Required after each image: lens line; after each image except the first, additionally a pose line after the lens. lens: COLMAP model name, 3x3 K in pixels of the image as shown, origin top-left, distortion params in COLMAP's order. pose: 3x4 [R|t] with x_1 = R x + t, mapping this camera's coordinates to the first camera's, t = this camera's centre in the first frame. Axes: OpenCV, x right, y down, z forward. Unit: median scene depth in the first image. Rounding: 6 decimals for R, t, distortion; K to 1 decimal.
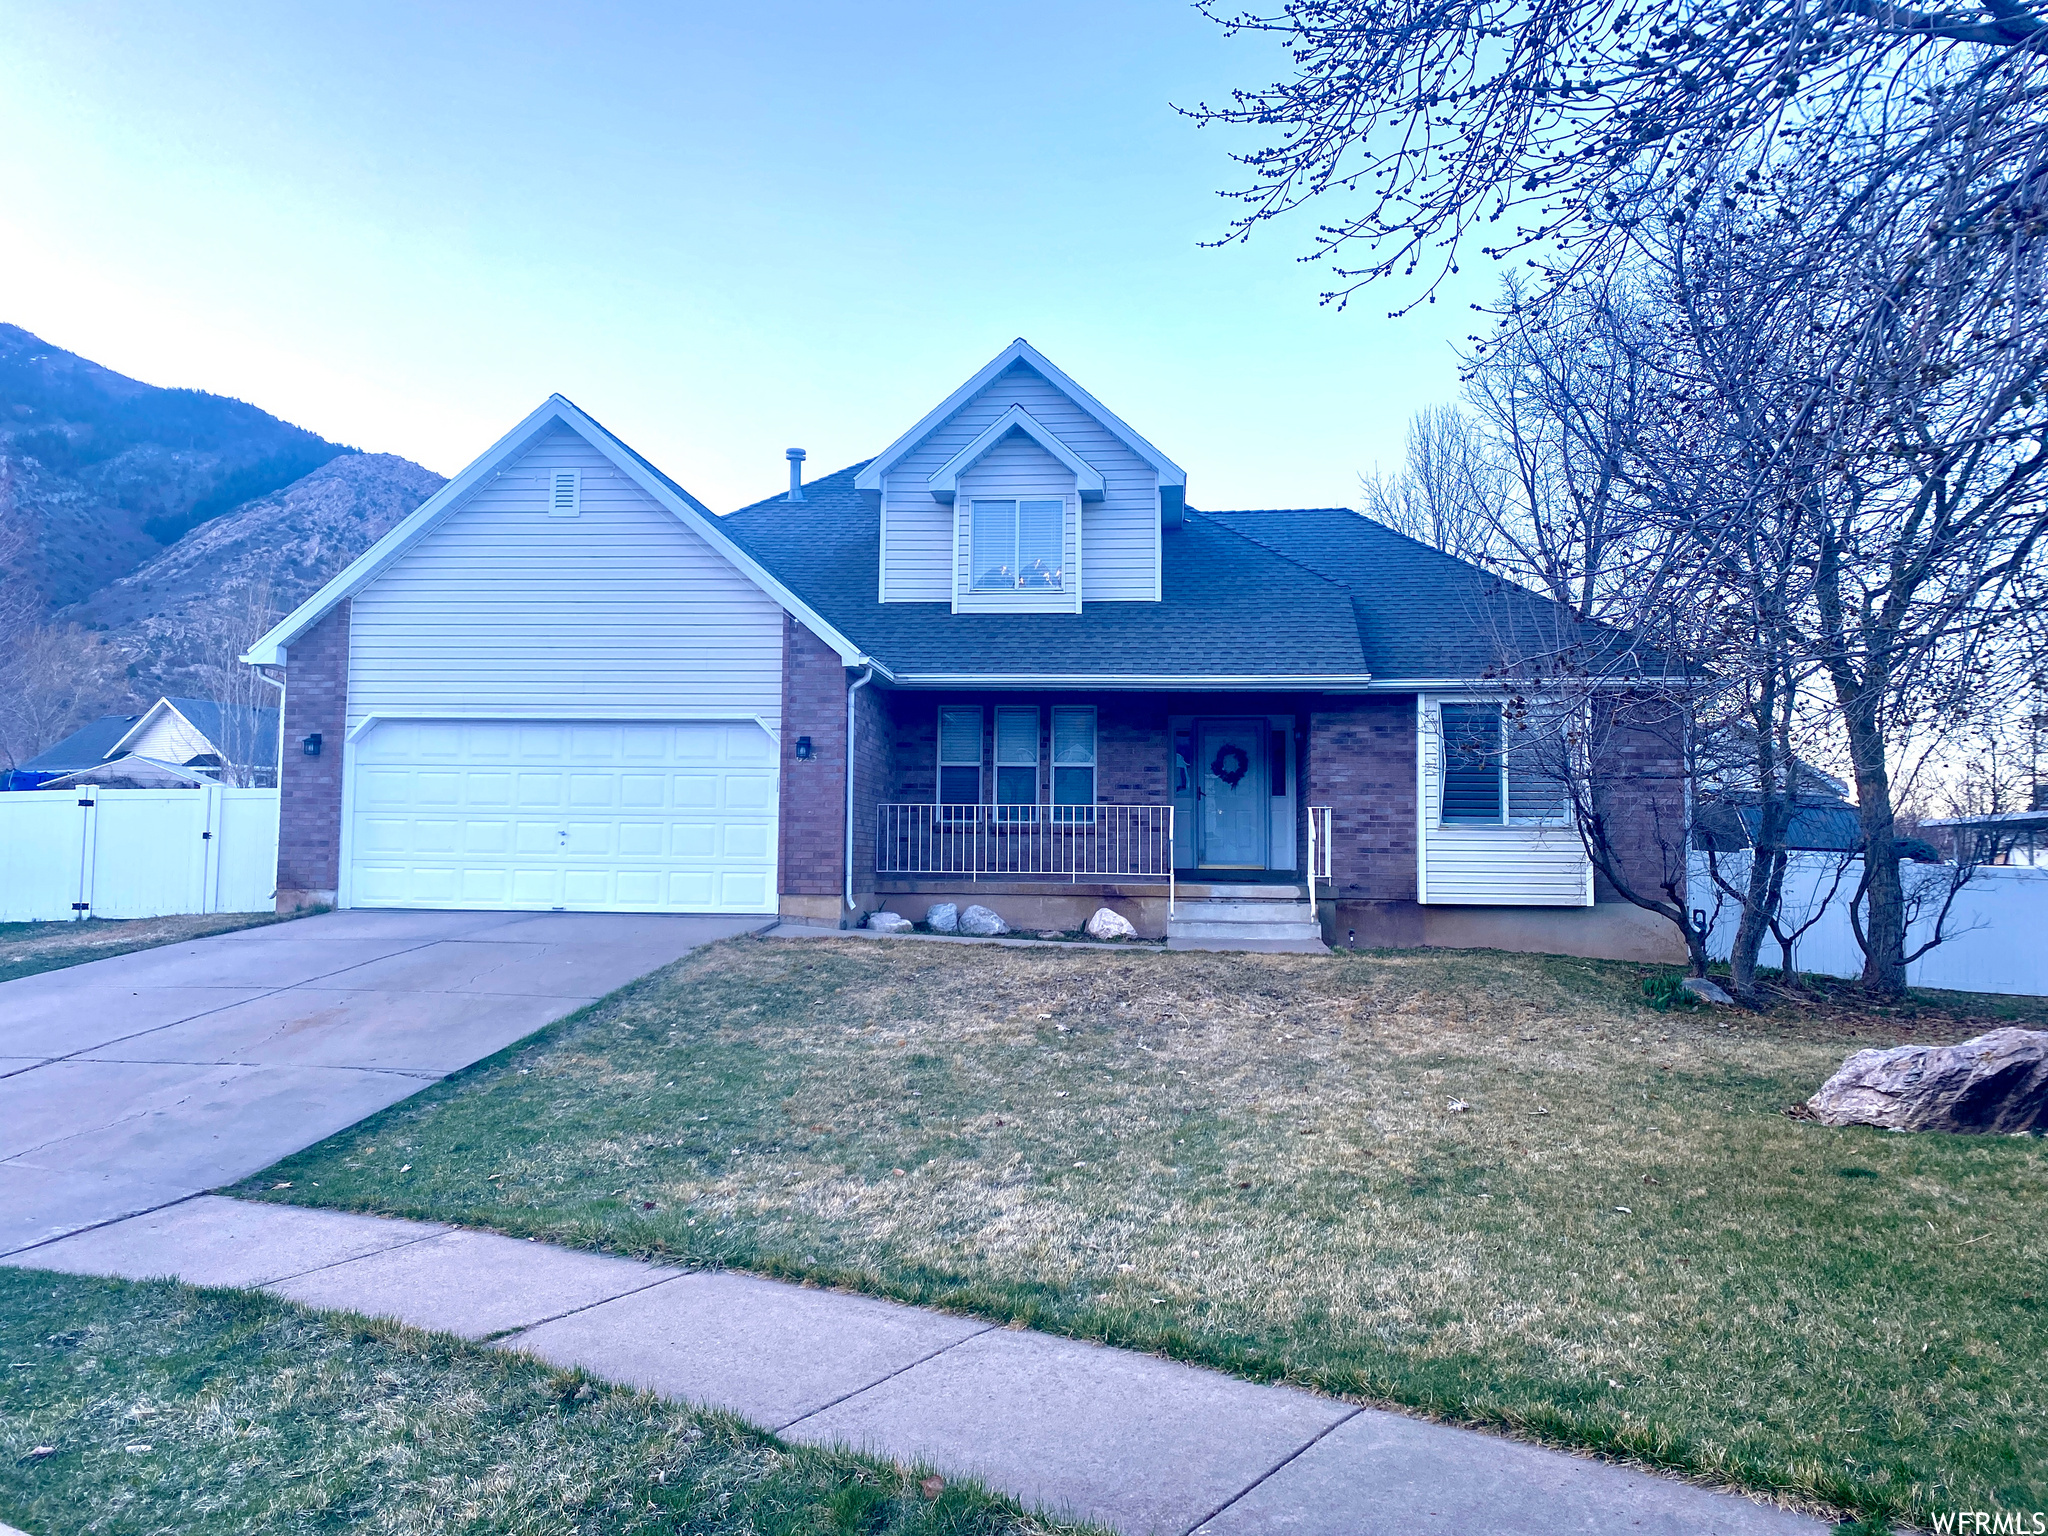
lens RADIAL K [[1517.6, 0, 1025.3], [0, 1517.6, 768.4], [0, 0, 1]] dist [0.007106, -0.018784]
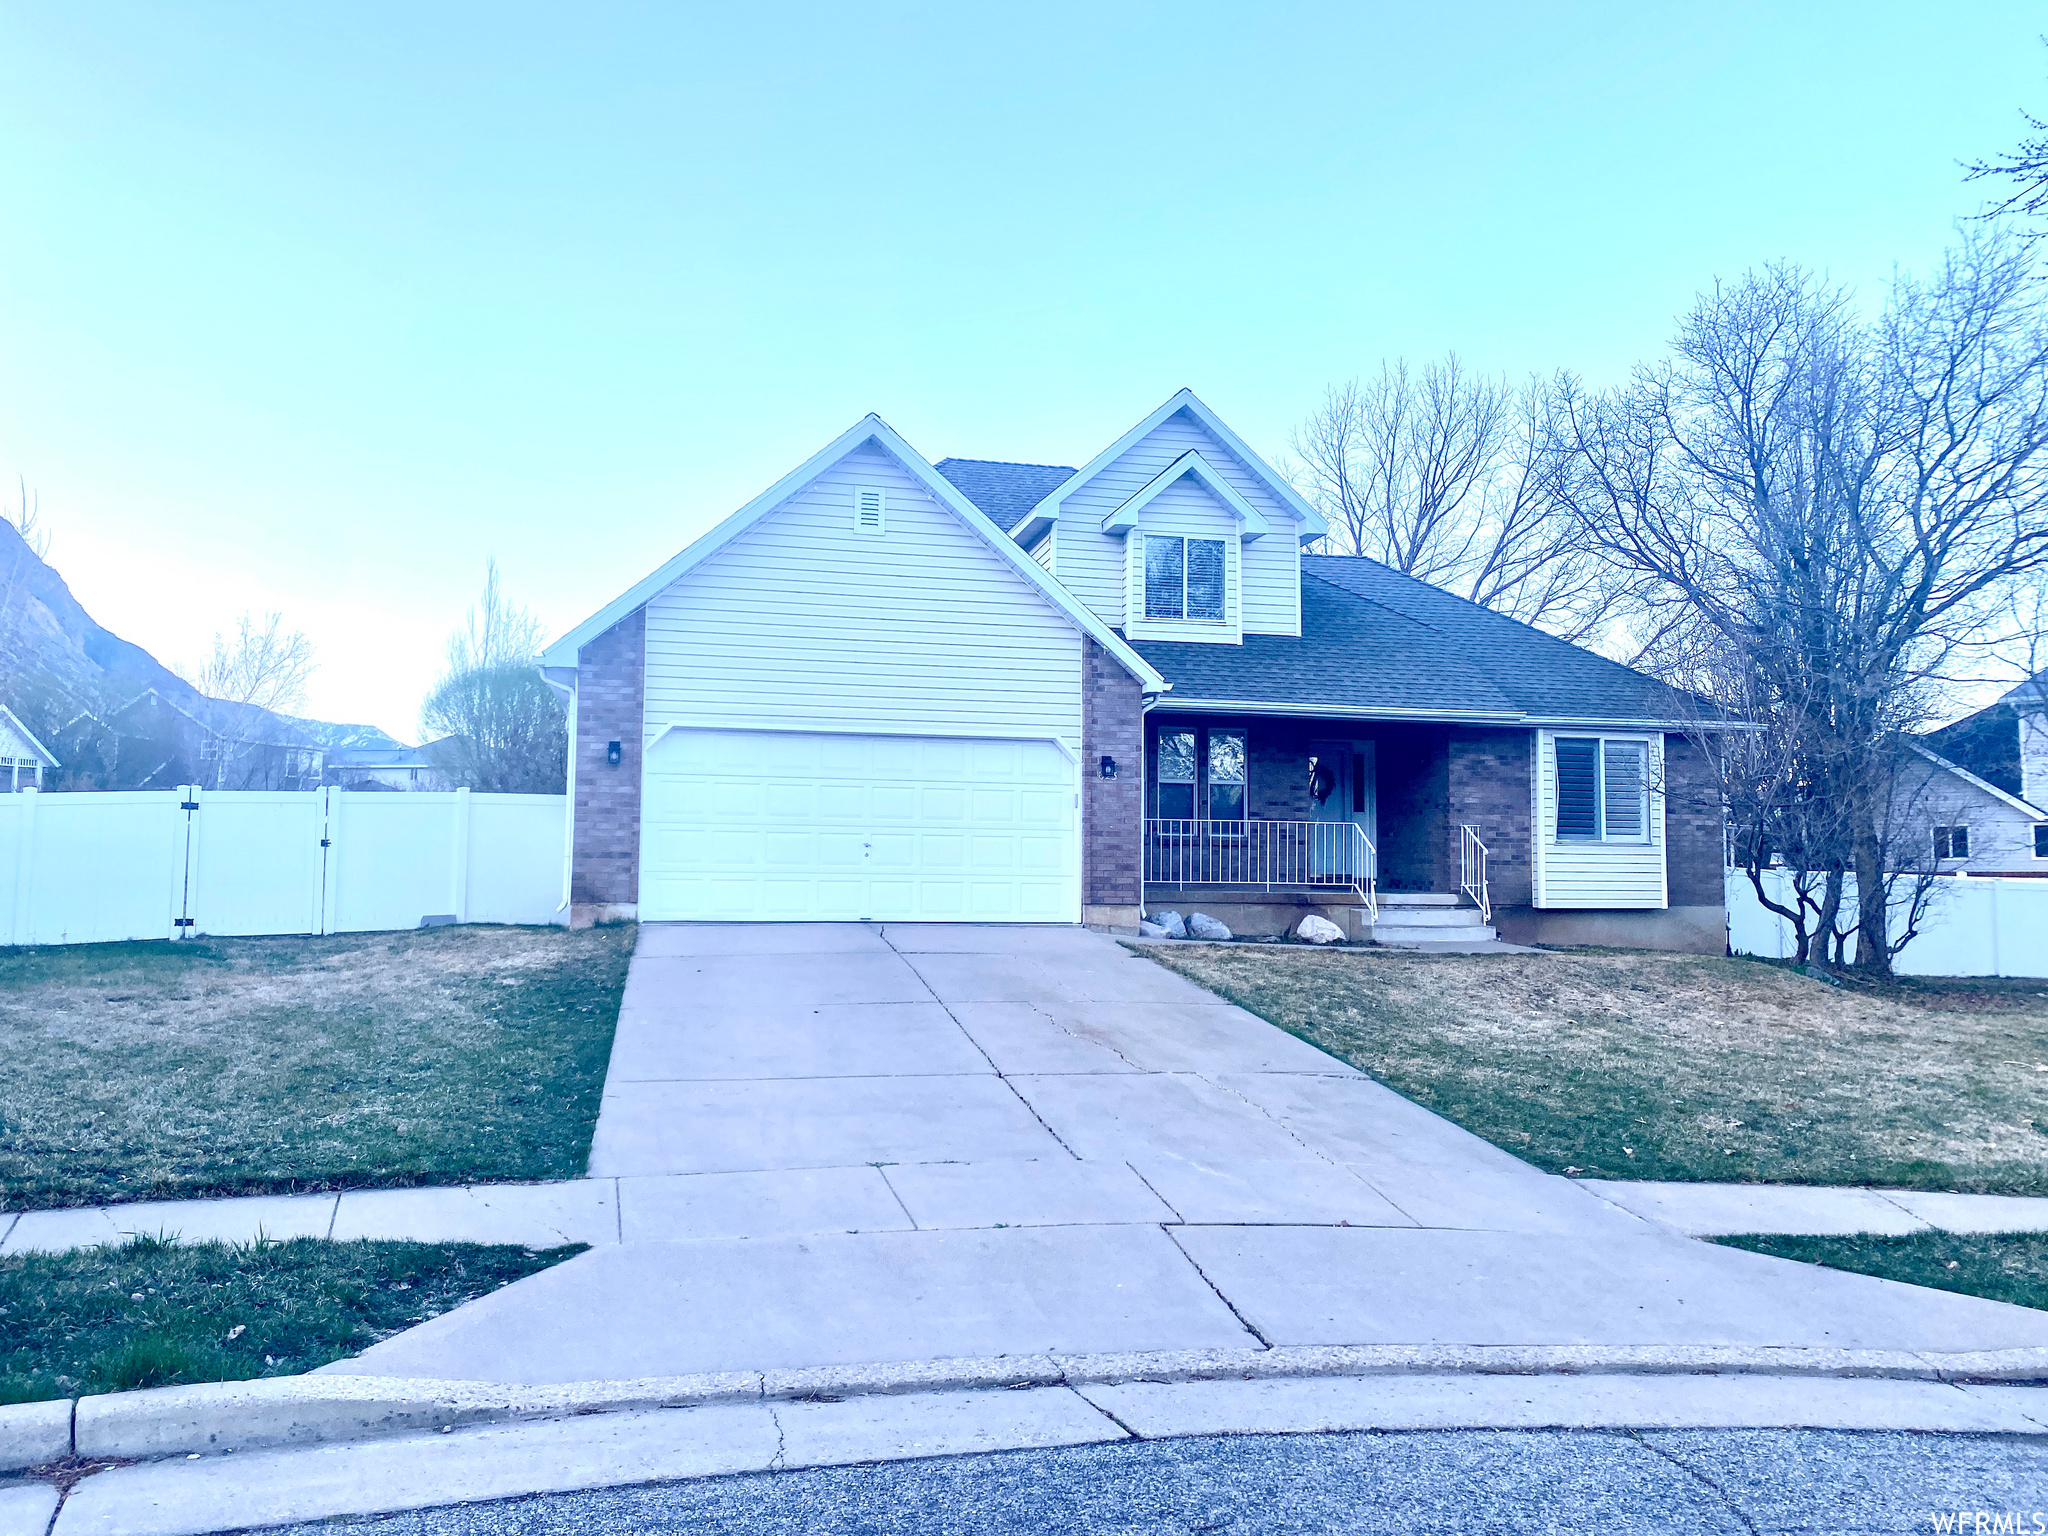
lens RADIAL K [[1517.6, 0, 1039.2], [0, 1517.6, 758.4], [0, 0, 1]] dist [0.007106, -0.018784]
pose [[0.955034, 0.021439, 0.295720, -0.458163], [-0.019553, 0.999765, -0.009335, -0.007707], [-0.295851, 0.003133, 0.955229, -0.003342]]
